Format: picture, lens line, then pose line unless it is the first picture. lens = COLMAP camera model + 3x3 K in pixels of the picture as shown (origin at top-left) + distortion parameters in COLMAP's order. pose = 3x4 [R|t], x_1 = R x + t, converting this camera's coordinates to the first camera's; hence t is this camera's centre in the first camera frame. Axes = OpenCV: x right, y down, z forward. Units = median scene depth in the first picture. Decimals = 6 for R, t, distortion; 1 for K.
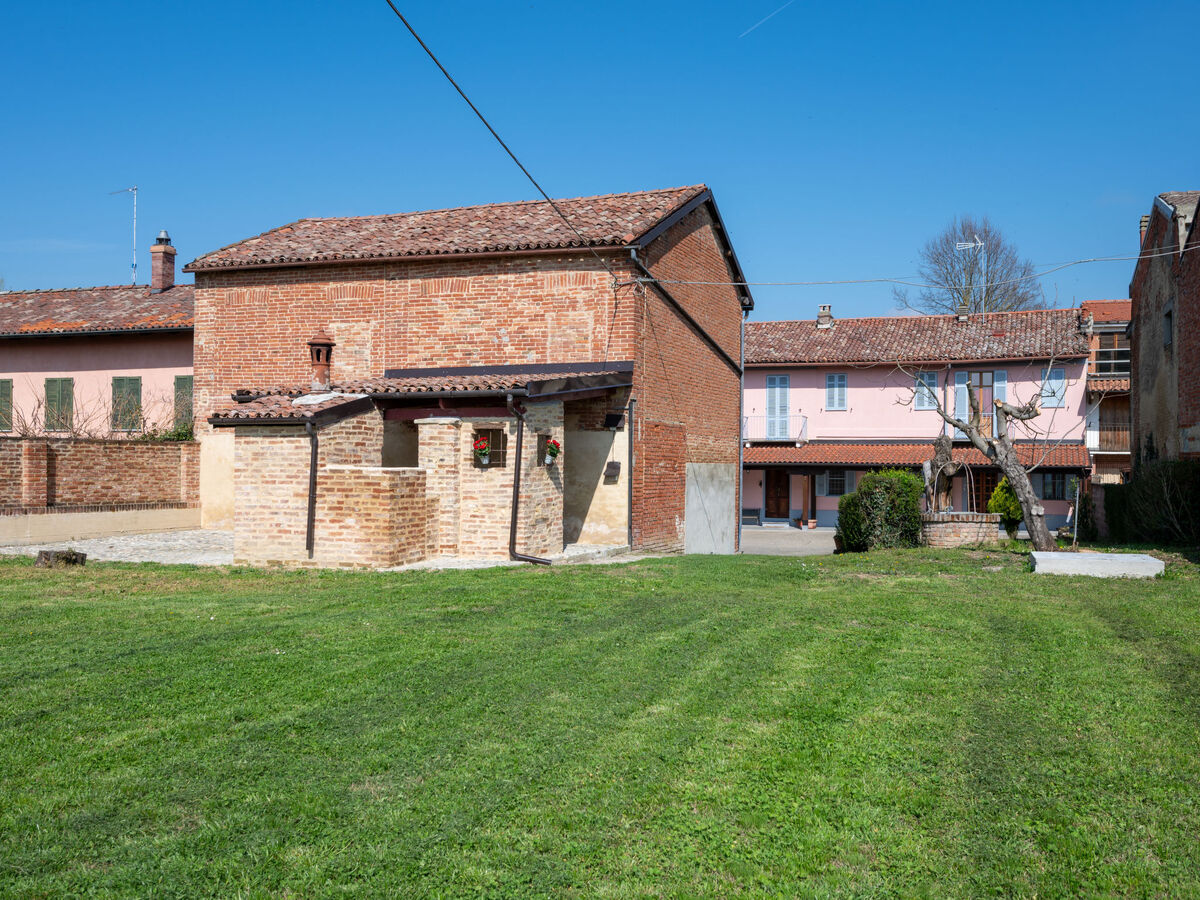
lens RADIAL K [[1174.4, 0, 600.0], [0, 1174.4, 450.0], [0, 0, 1]] dist [-0.000034, 0.003221]
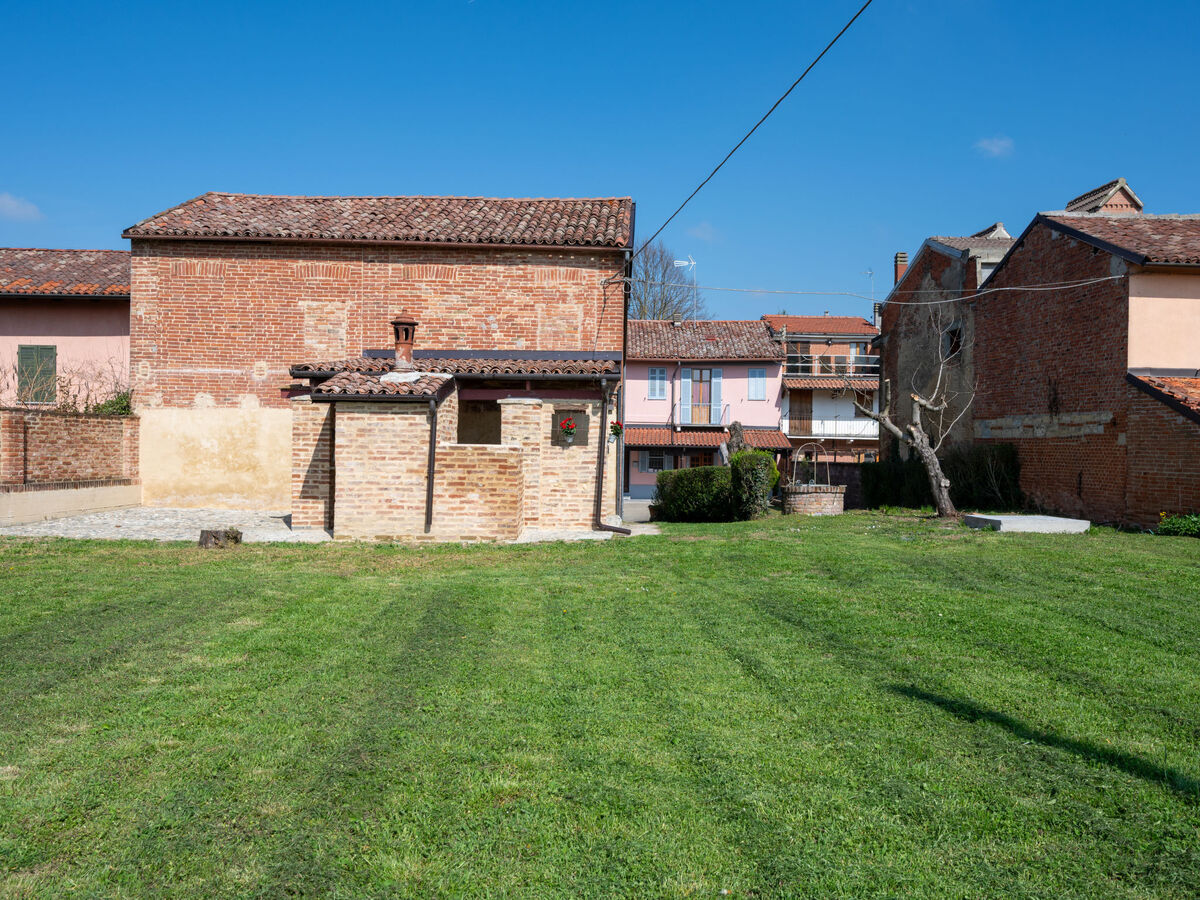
lens RADIAL K [[1040.2, 0, 600.0], [0, 1040.2, 450.0], [0, 0, 1]] dist [0.002596, -0.001233]
pose [[0.931930, 0.006690, 0.362575, -0.404842], [-0.013201, 0.999793, 0.015484, 0.003643], [-0.362397, -0.019217, 0.931826, 0.093065]]
